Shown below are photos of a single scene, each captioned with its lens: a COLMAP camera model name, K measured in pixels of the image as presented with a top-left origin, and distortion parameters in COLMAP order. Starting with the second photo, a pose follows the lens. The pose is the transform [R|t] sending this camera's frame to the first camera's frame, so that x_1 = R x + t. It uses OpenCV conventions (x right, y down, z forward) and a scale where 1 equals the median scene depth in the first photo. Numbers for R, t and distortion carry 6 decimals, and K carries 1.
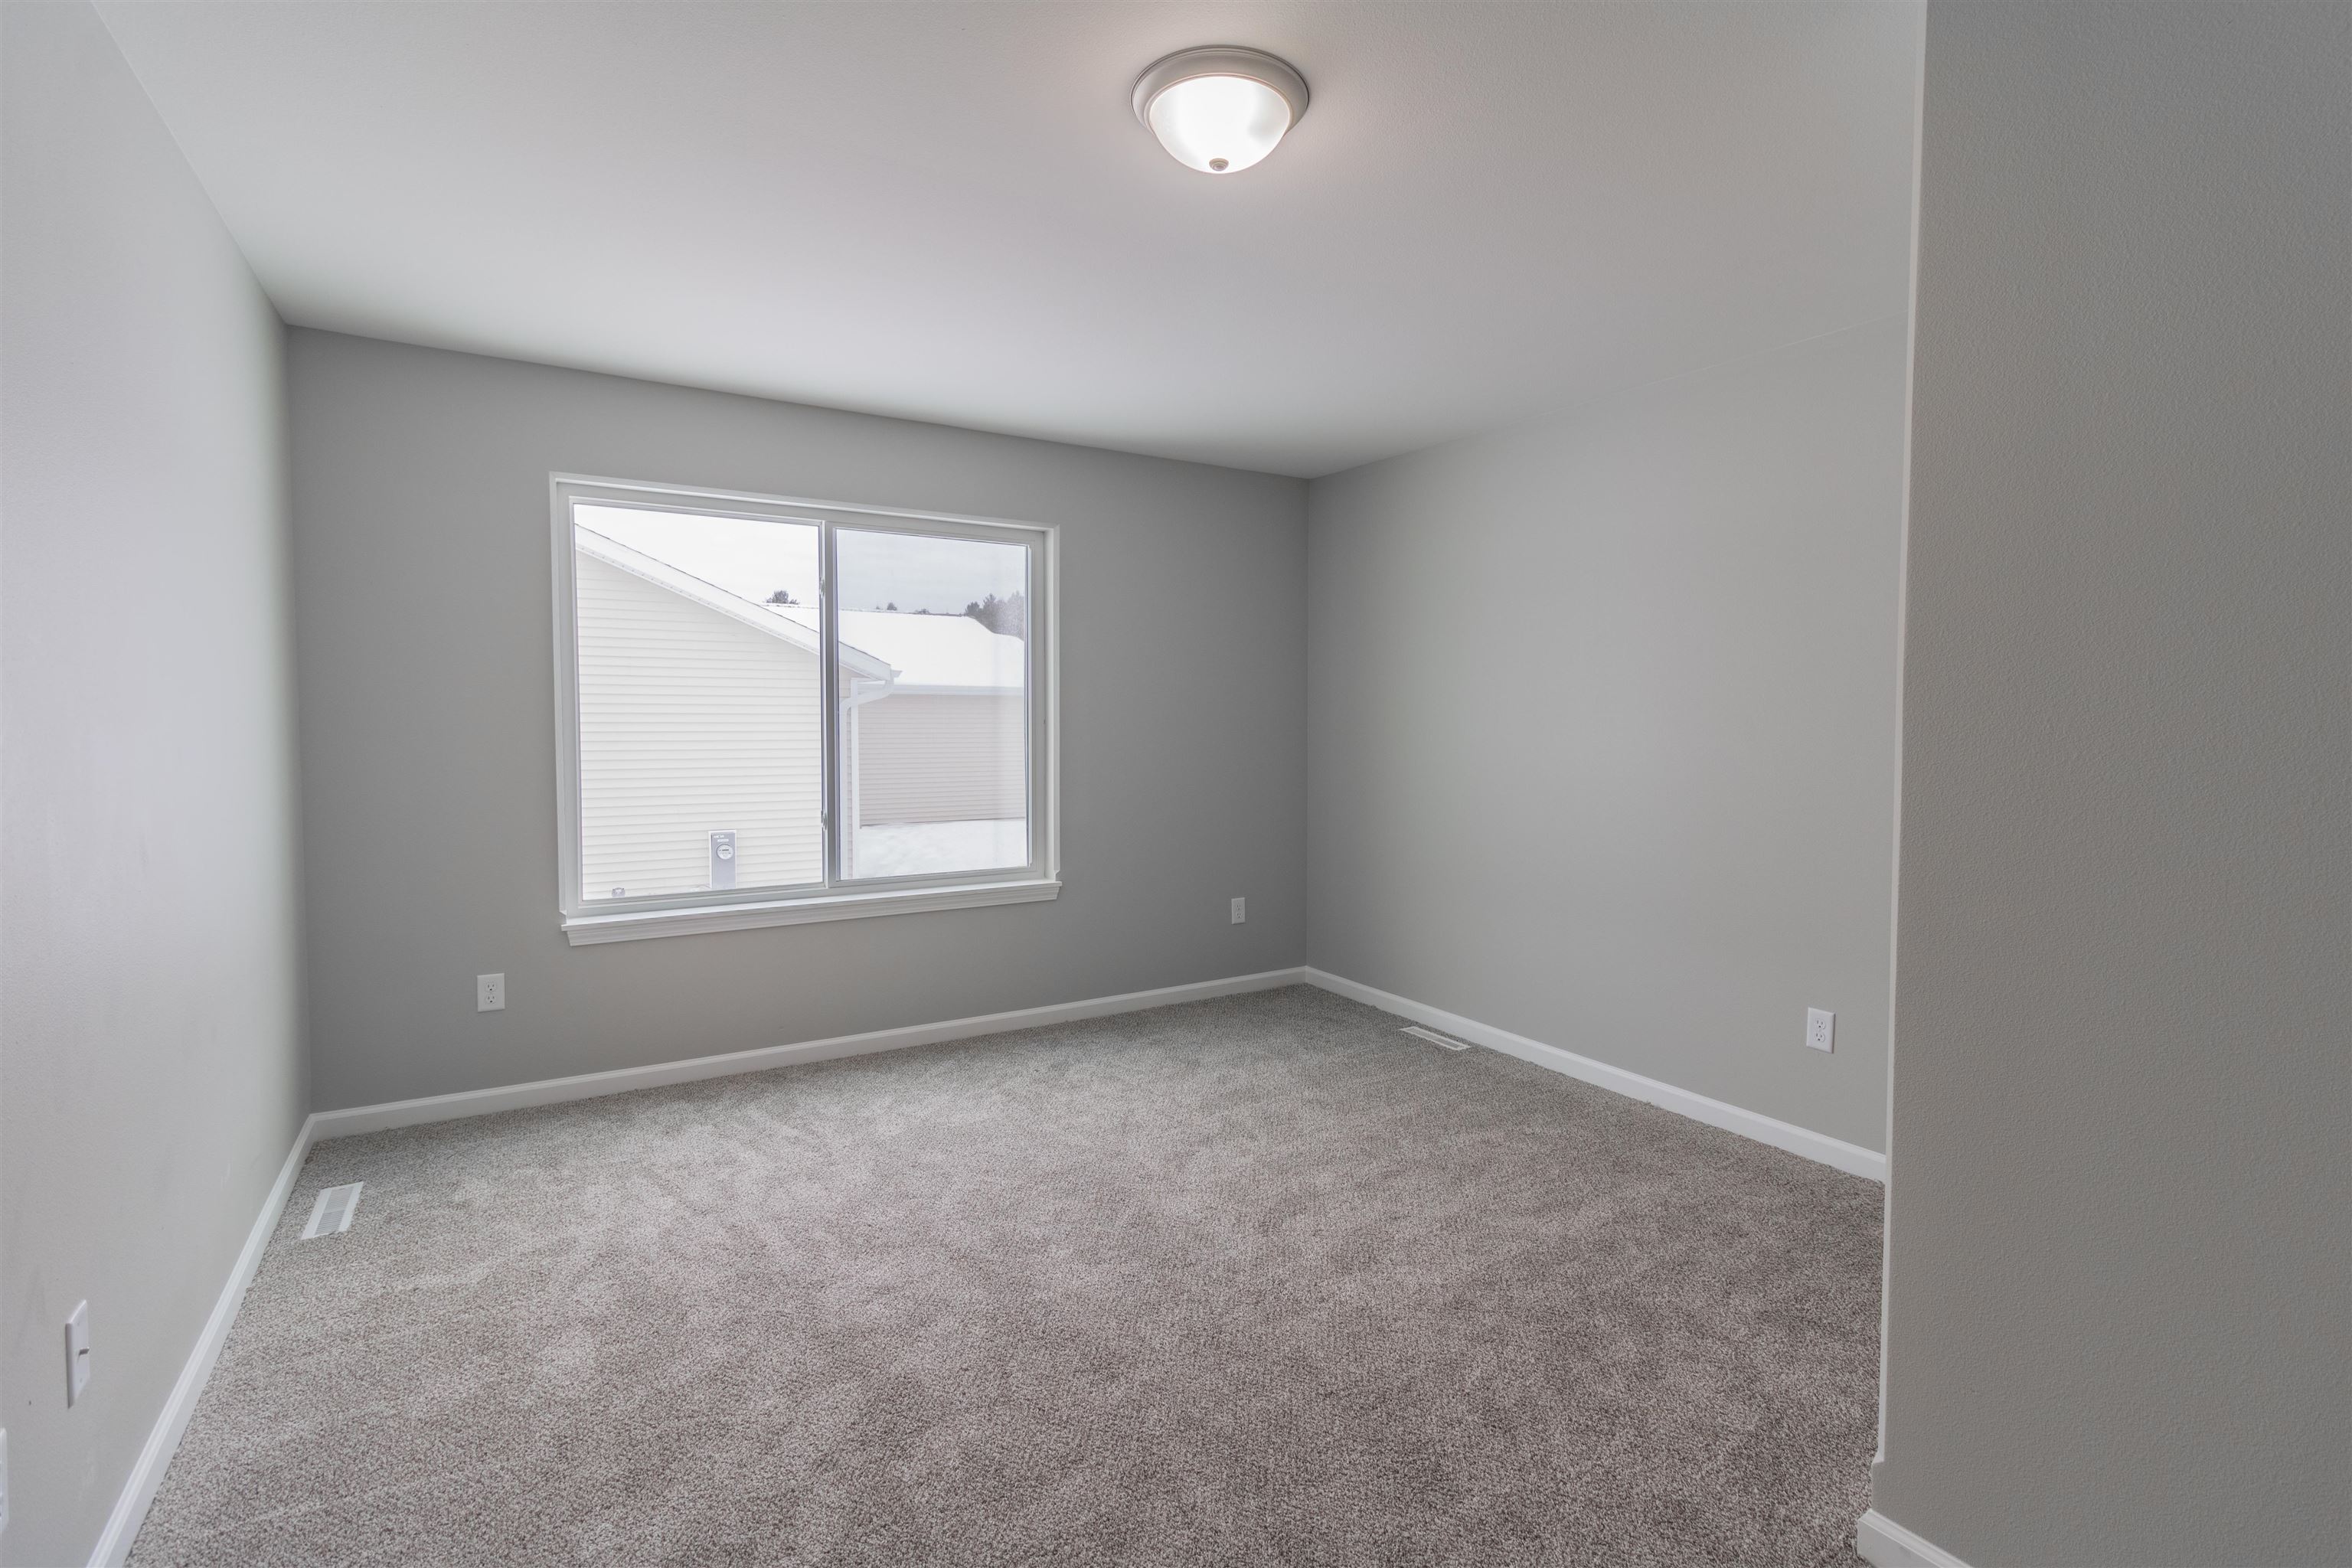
lens RADIAL K [[1085.8, 0, 1186.3], [0, 1085.8, 761.1], [0, 0, 1]] dist [0.003932, 0.000500]
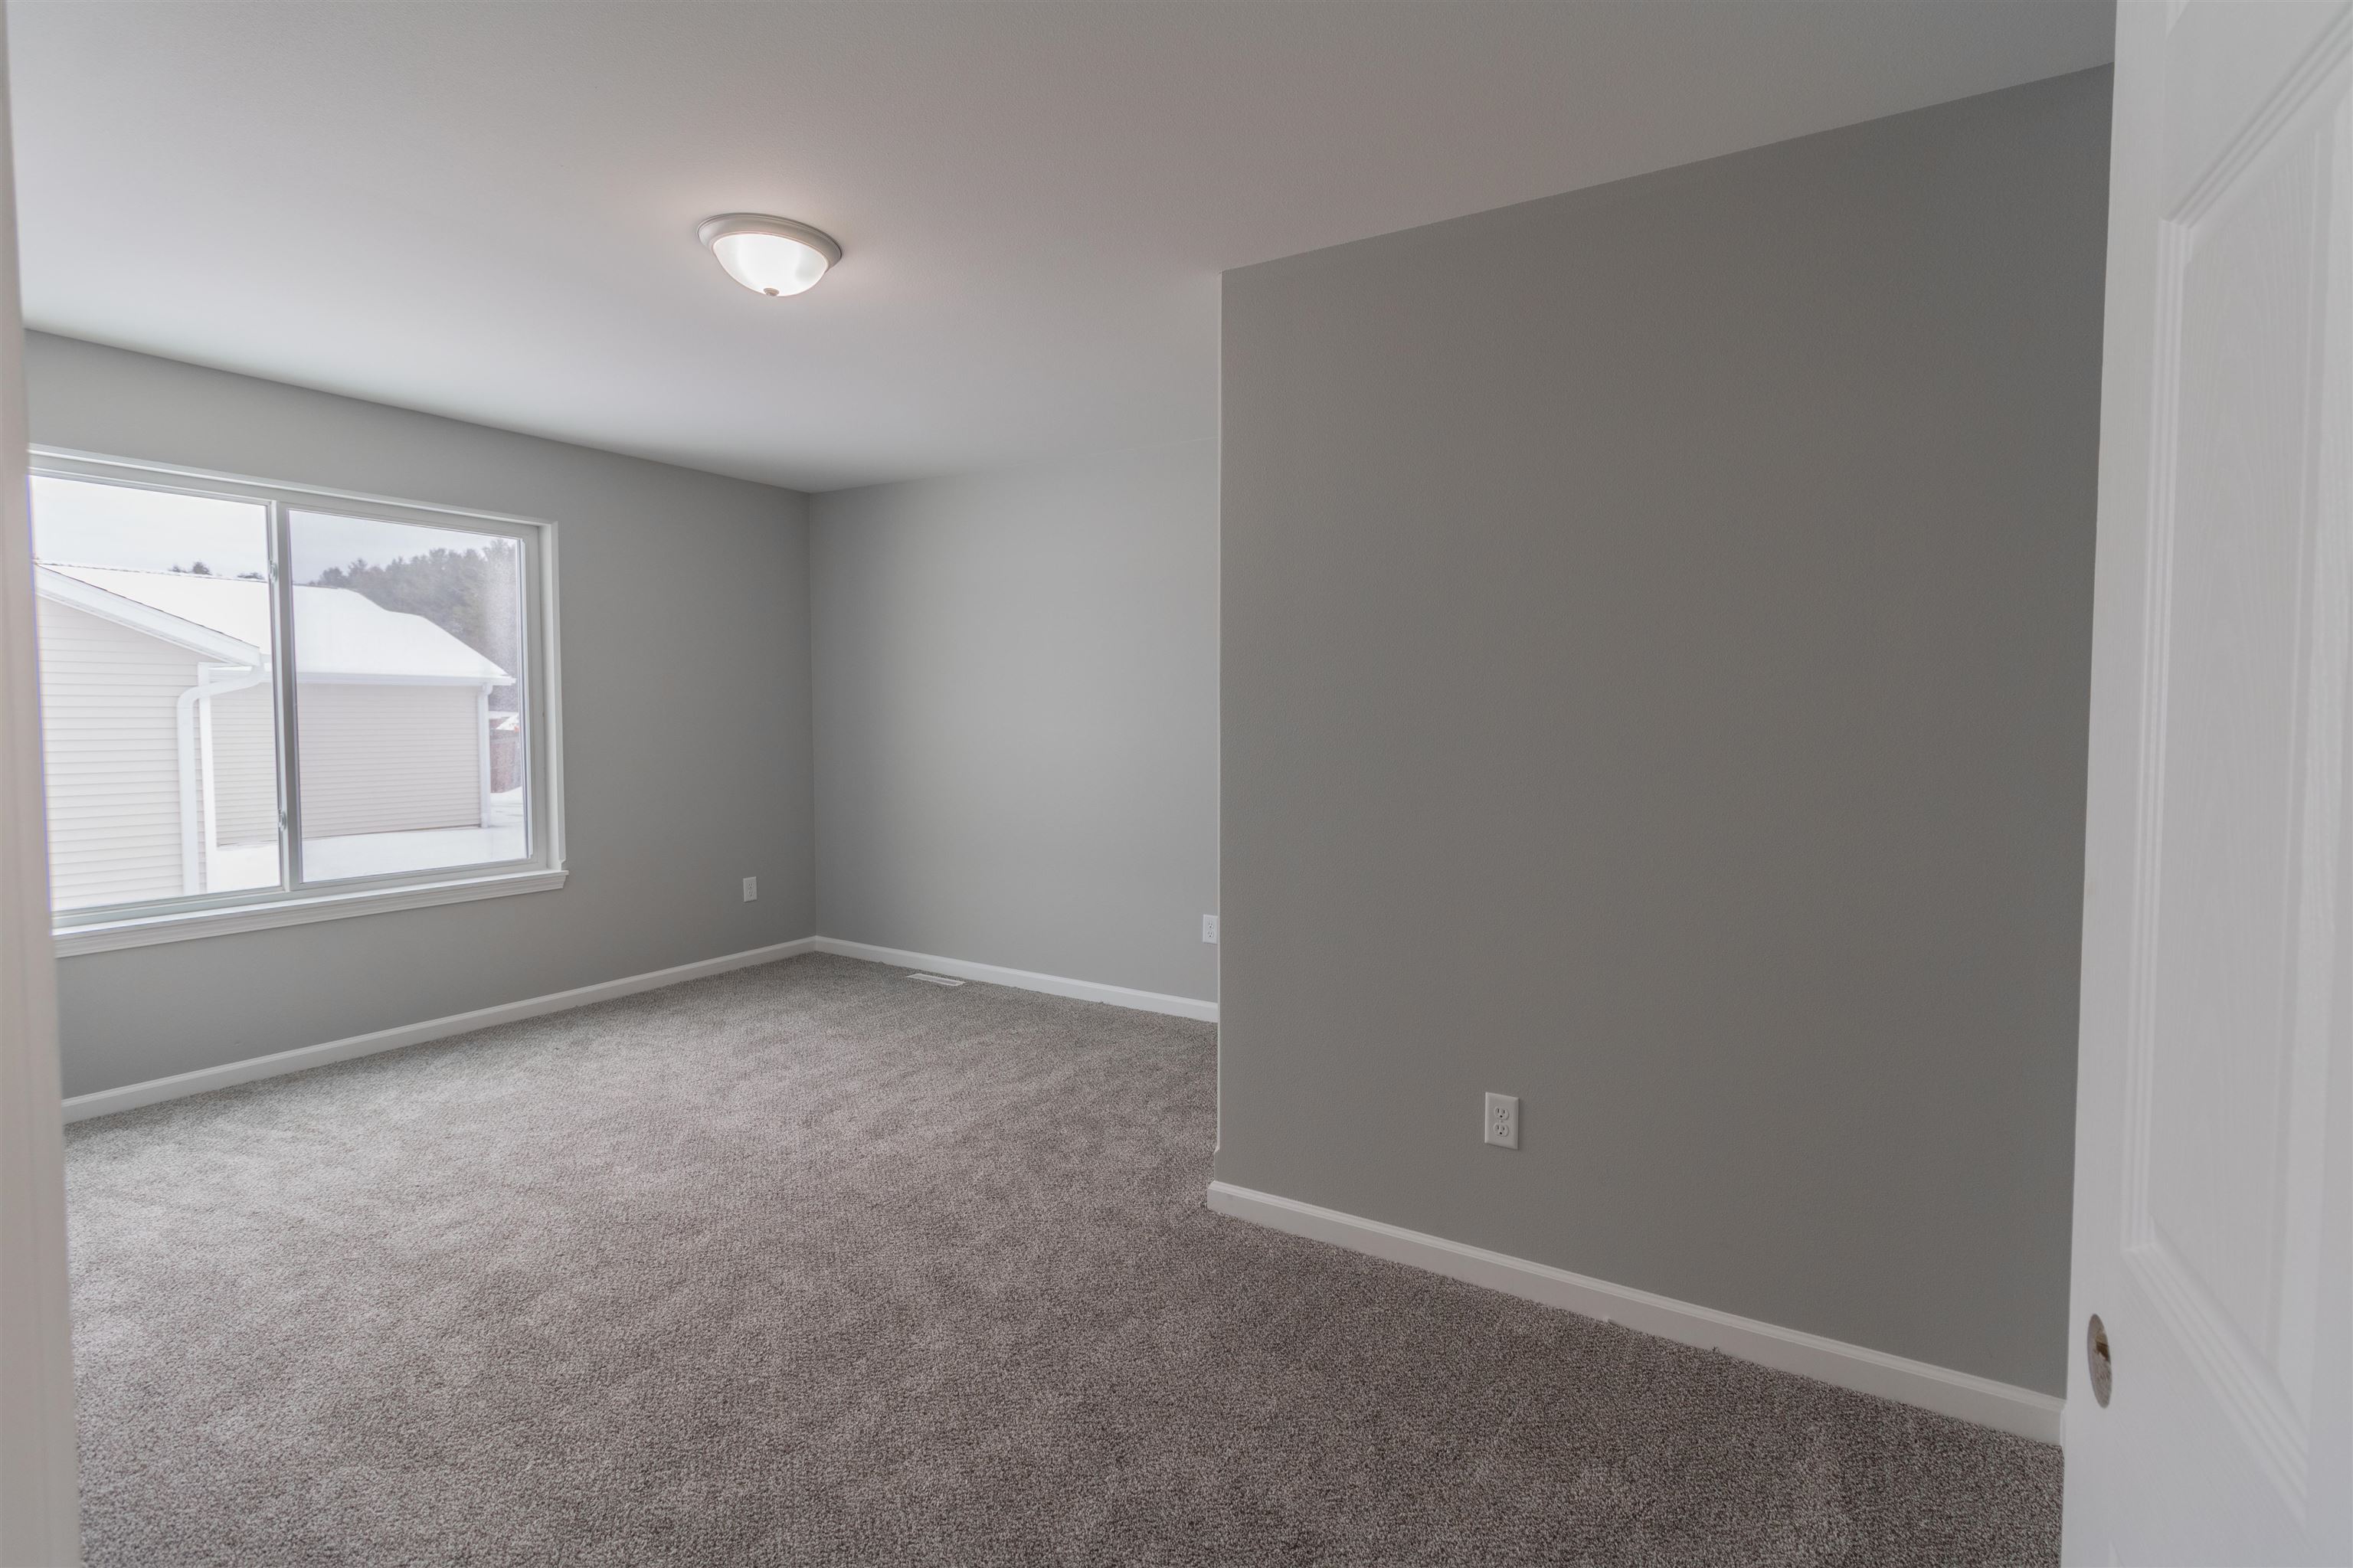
lens RADIAL K [[1086.3, 0, 1201.1], [0, 1086.3, 757.8], [0, 0, 1]] dist [0.003932, 0.000500]
pose [[0.886422, -0.022078, 0.462350, -0.085964], [0.020628, 0.999754, 0.008192, 0.013113], [-0.462417, 0.002275, 0.886659, -0.275468]]
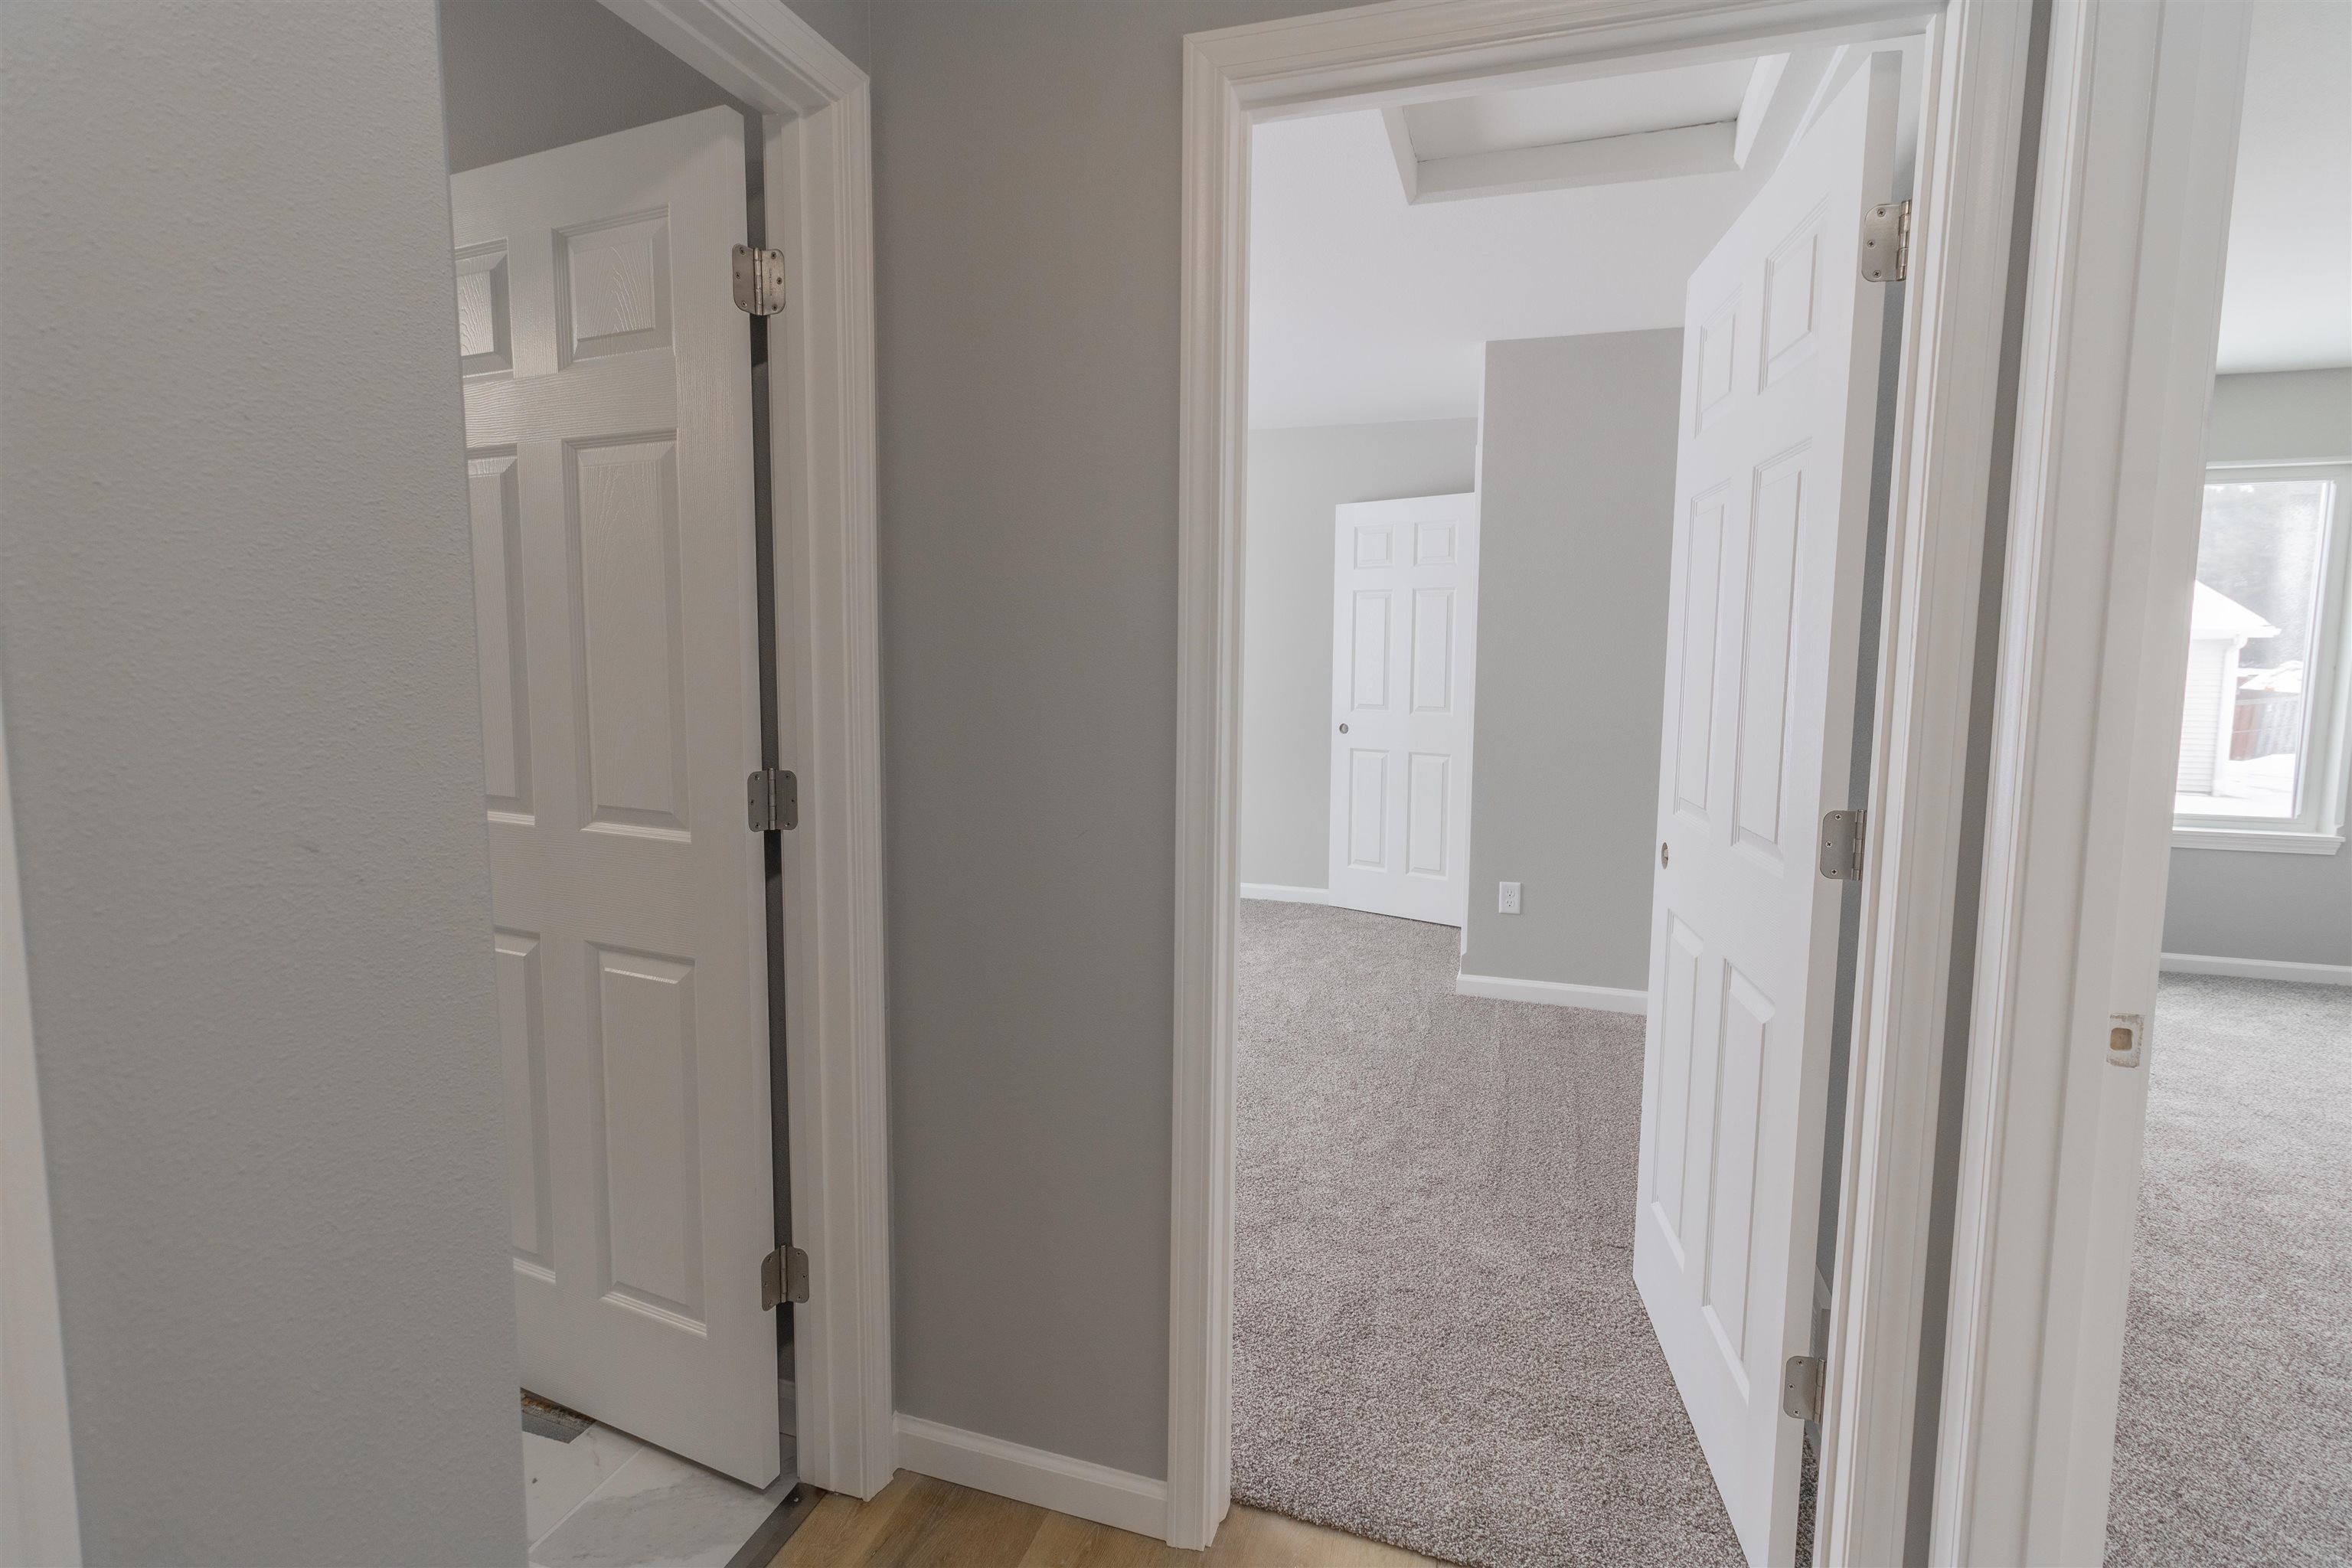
lens RADIAL K [[1085.8, 0, 1180.1], [0, 1085.8, 770.9], [0, 0, 1]] dist [0.003932, 0.000500]
pose [[0.651305, 0.074498, -0.755150, -0.092384], [-0.033053, 0.997010, 0.069850, 0.030686], [0.758096, -0.020534, 0.651820, -0.577635]]
